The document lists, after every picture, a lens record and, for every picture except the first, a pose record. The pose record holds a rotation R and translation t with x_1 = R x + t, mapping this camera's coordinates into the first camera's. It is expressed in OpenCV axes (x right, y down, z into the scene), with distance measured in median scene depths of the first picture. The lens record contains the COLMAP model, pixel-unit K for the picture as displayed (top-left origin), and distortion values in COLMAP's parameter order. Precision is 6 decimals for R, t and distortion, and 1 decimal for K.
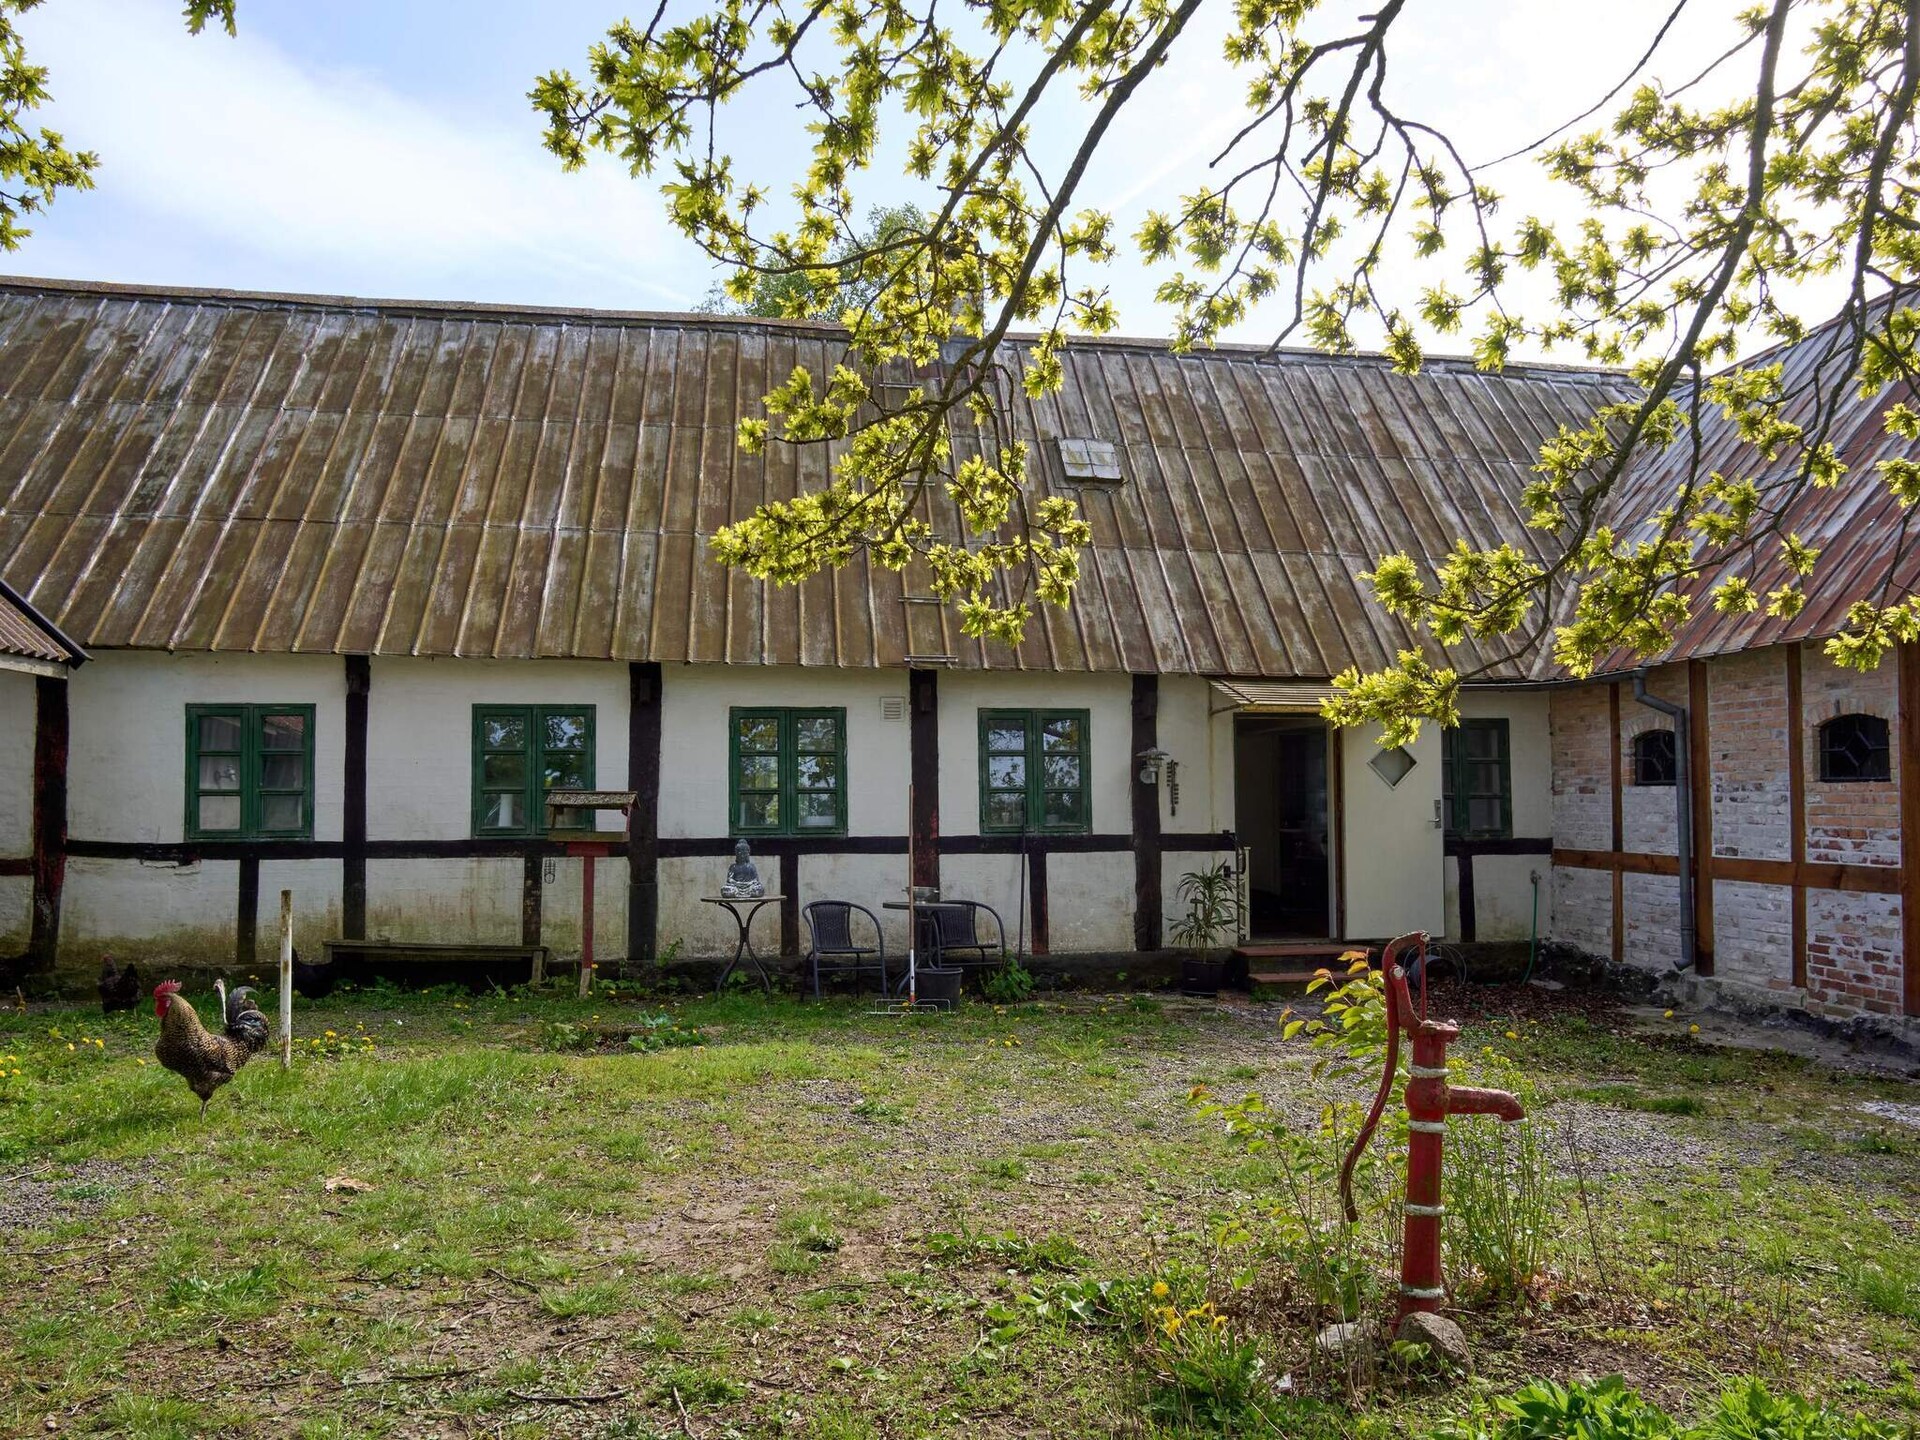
lens RADIAL K [[1562.3, 0, 920.8], [0, 1562.3, 766.9], [0, 0, 1]] dist [-0.032080, 0.007974]
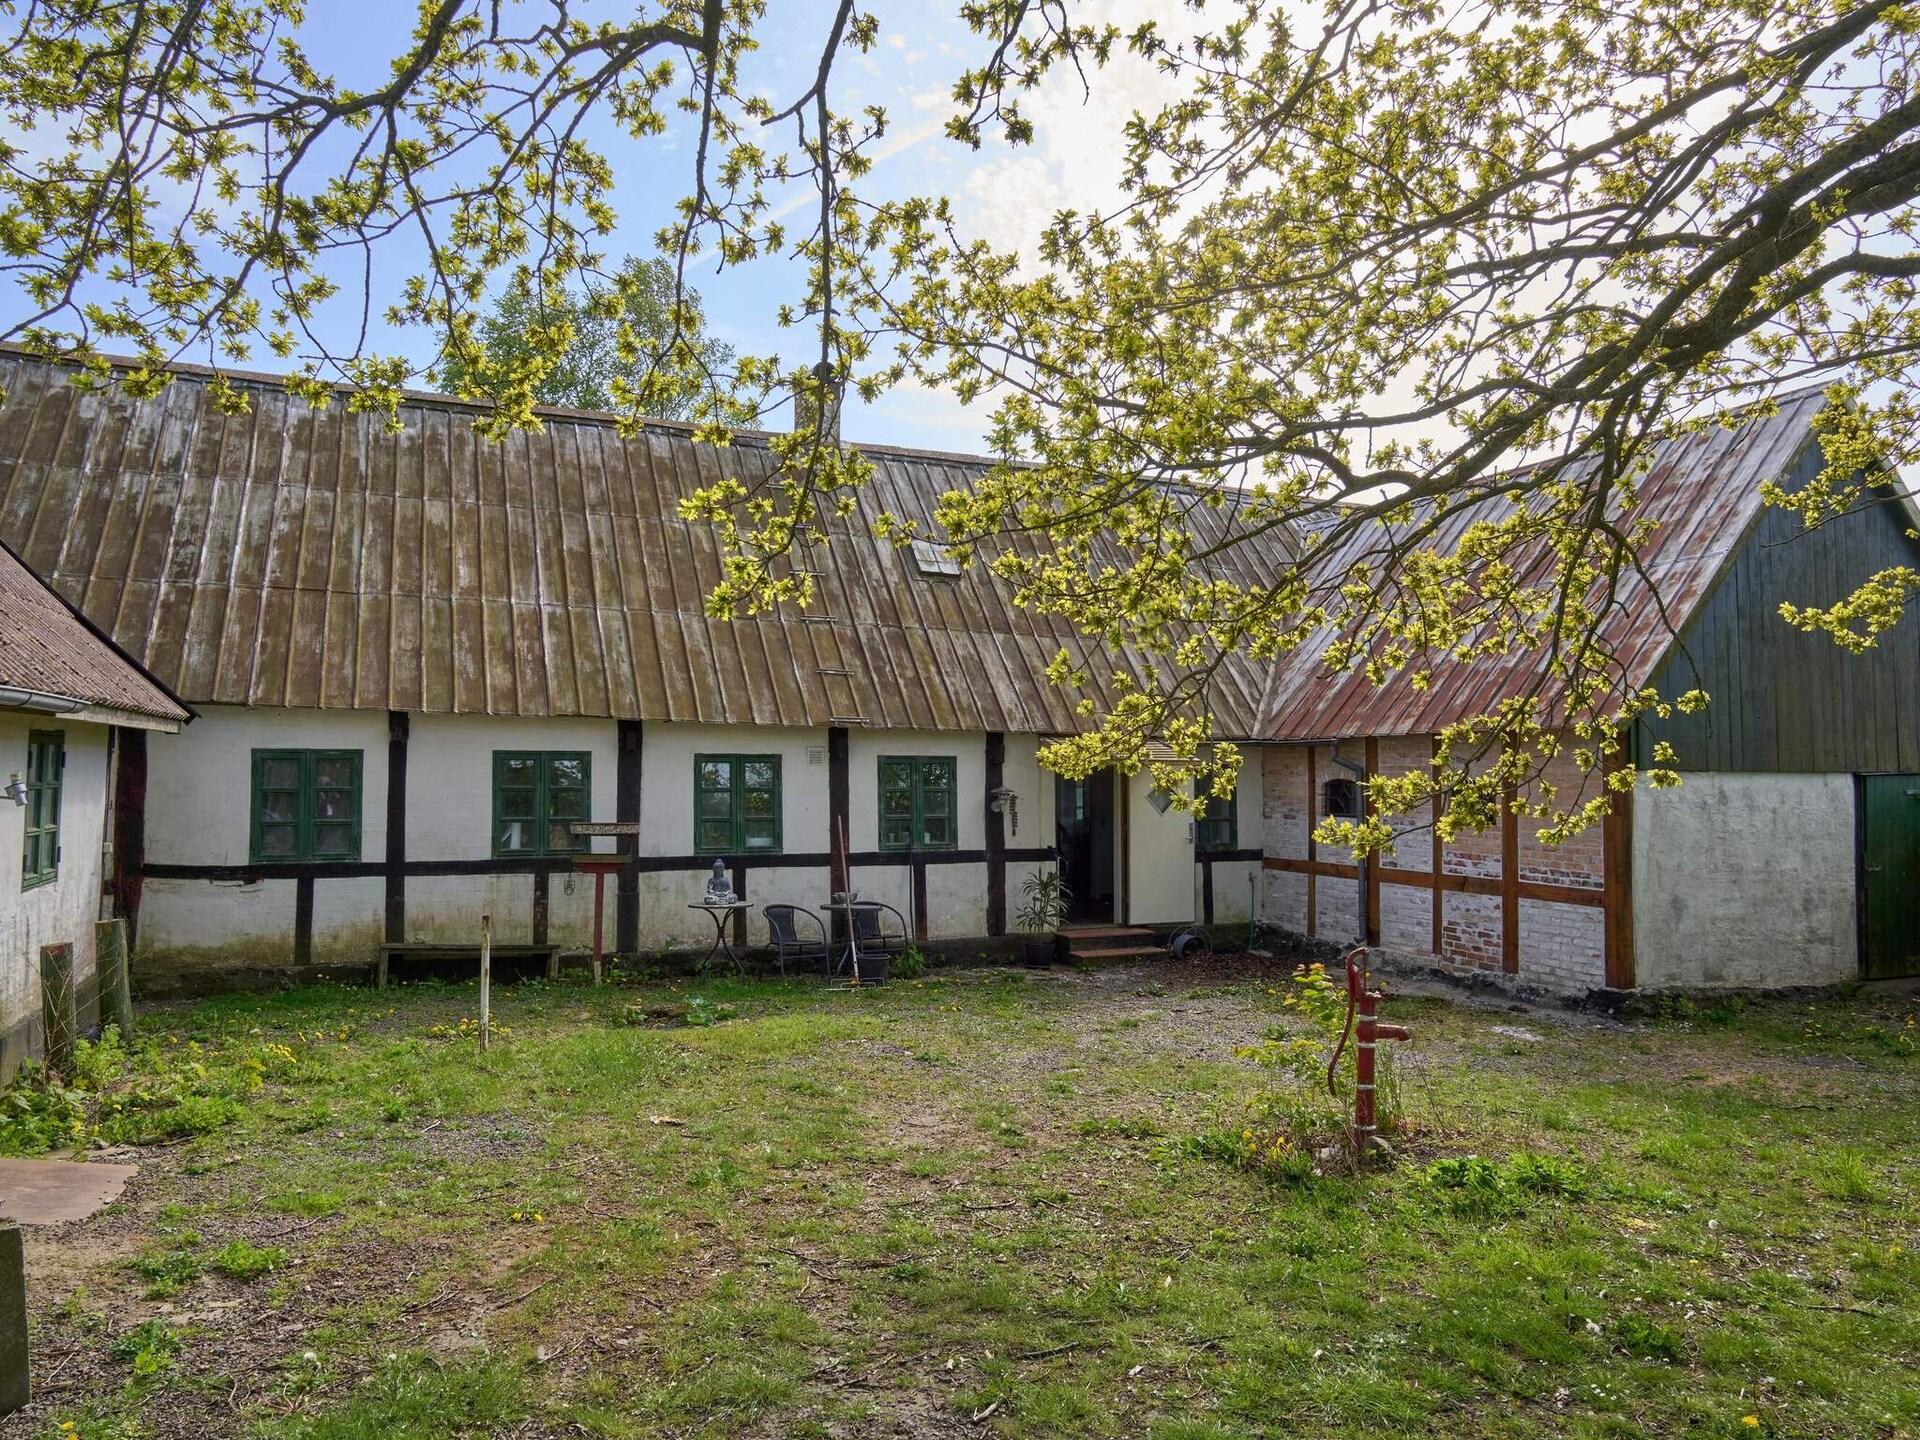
lens RADIAL K [[1540.4, 0, 960.0], [0, 1540.4, 720.0], [0, 0, 1]] dist [-0.033772, 0.001387]
pose [[0.956944, 0.017758, 0.289728, -0.281839], [-0.016556, 0.999841, -0.006598, -0.061733], [-0.289800, 0.001517, 0.957086, -0.275826]]
